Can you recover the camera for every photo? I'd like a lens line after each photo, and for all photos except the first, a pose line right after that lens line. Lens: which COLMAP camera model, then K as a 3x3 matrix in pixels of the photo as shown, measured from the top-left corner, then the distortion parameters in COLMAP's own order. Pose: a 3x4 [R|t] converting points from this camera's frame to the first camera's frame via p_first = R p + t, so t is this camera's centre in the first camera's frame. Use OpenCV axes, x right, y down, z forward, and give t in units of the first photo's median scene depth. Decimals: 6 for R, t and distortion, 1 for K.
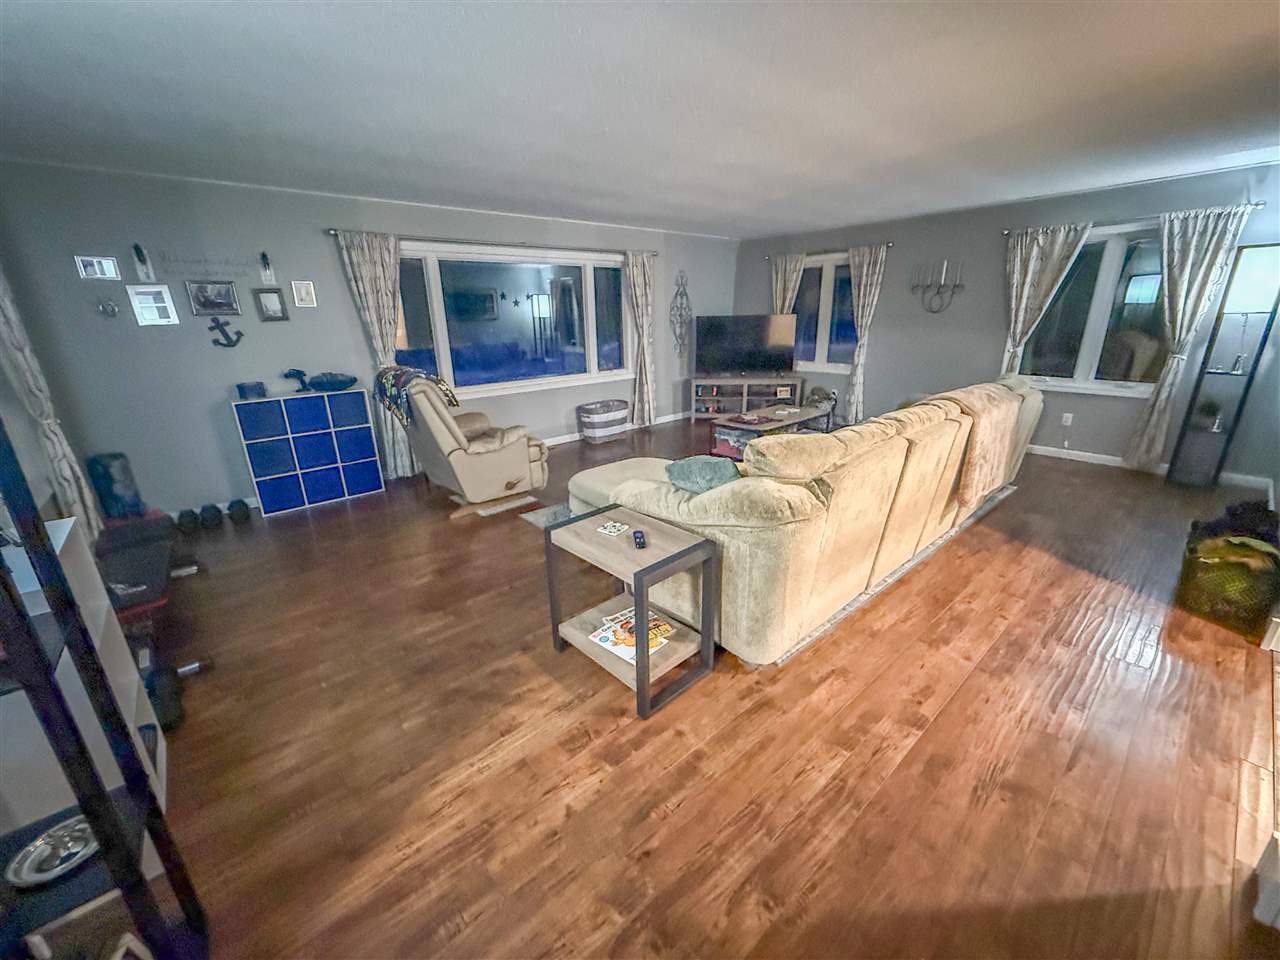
lens RADIAL K [[506.8, 0, 637.8], [0, 506.8, 480.2], [0, 0, 1]] dist [-0.000026, -0.000167]
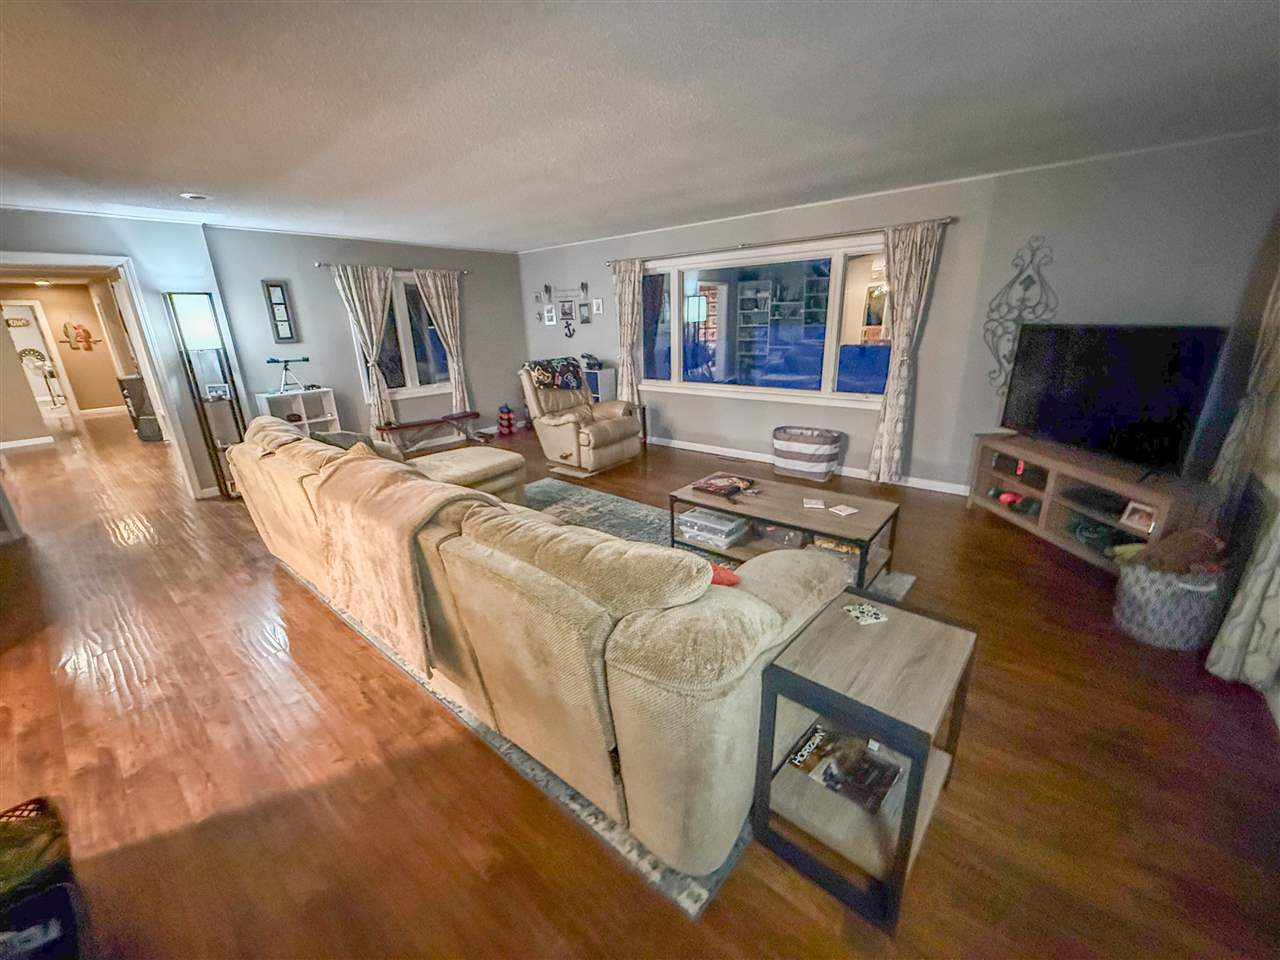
lens RADIAL K [[506.8, 0, 637.8], [0, 506.8, 480.2], [0, 0, 1]] dist [-0.000026, -0.000167]
pose [[0.164663, 0.318521, -0.933504, 0.889872], [-0.284472, 0.921543, 0.264261, -0.290641], [0.944437, 0.222042, 0.242355, 0.775310]]
